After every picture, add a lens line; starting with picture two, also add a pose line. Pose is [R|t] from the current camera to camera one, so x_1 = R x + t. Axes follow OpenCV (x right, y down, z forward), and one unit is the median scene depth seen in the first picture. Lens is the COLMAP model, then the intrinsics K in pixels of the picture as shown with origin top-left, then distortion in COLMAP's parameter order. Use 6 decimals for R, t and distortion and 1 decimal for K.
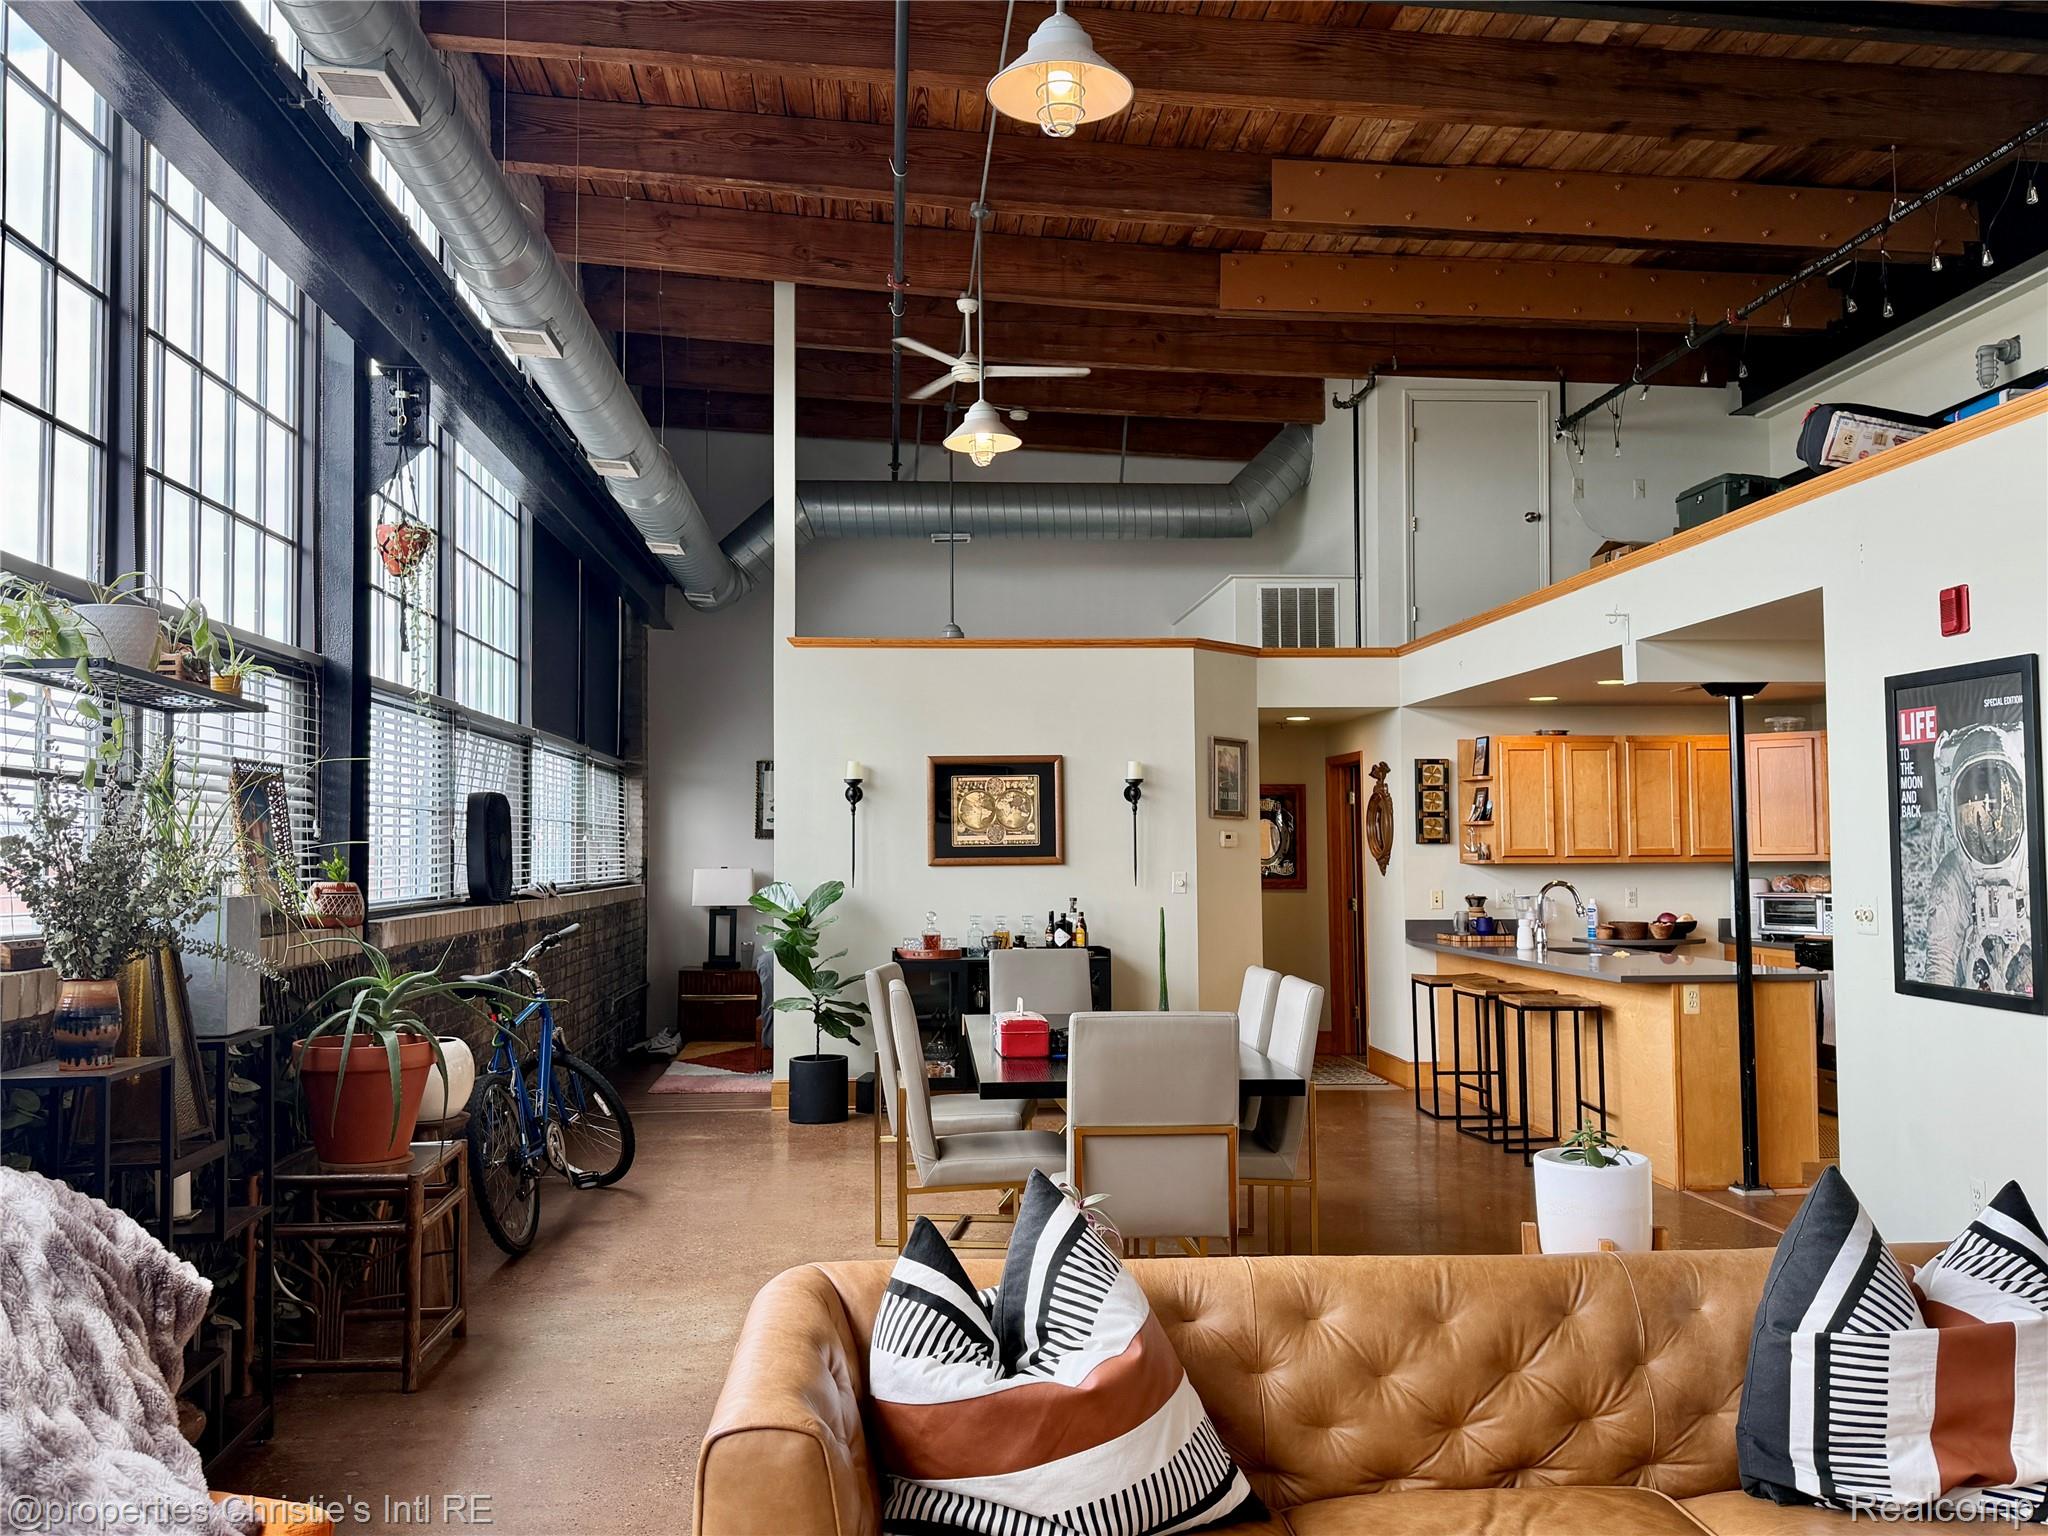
lens RADIAL K [[1695.7, 0, 1024.0], [0, 1695.7, 768.0], [0, 0, 1]] dist [0.114862, -0.157024]
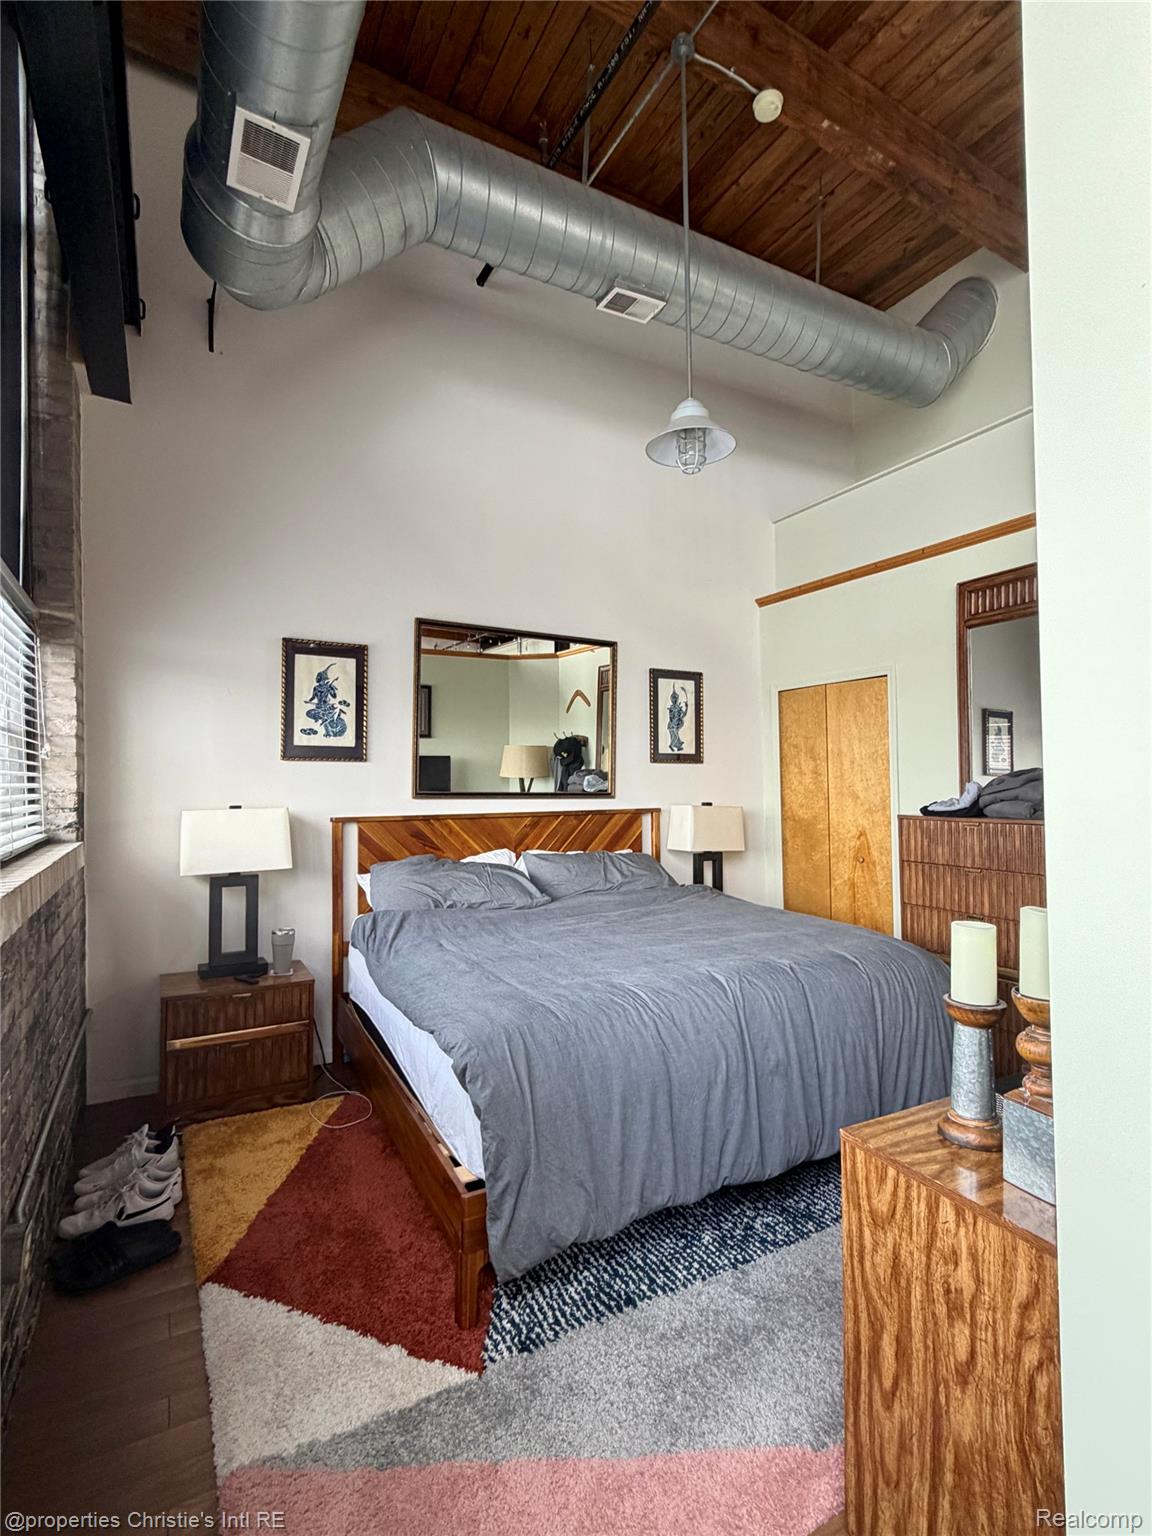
lens RADIAL K [[742.6, 0, 576.0], [0, 742.6, 768.0], [0, 0, 1]] dist [-0.001238, -0.000122]
pose [[0.911815, 0.008881, 0.410506, -0.174735], [-0.041555, 0.996629, 0.070740, 0.021249], [-0.408494, -0.081560, 0.909110, 0.715809]]
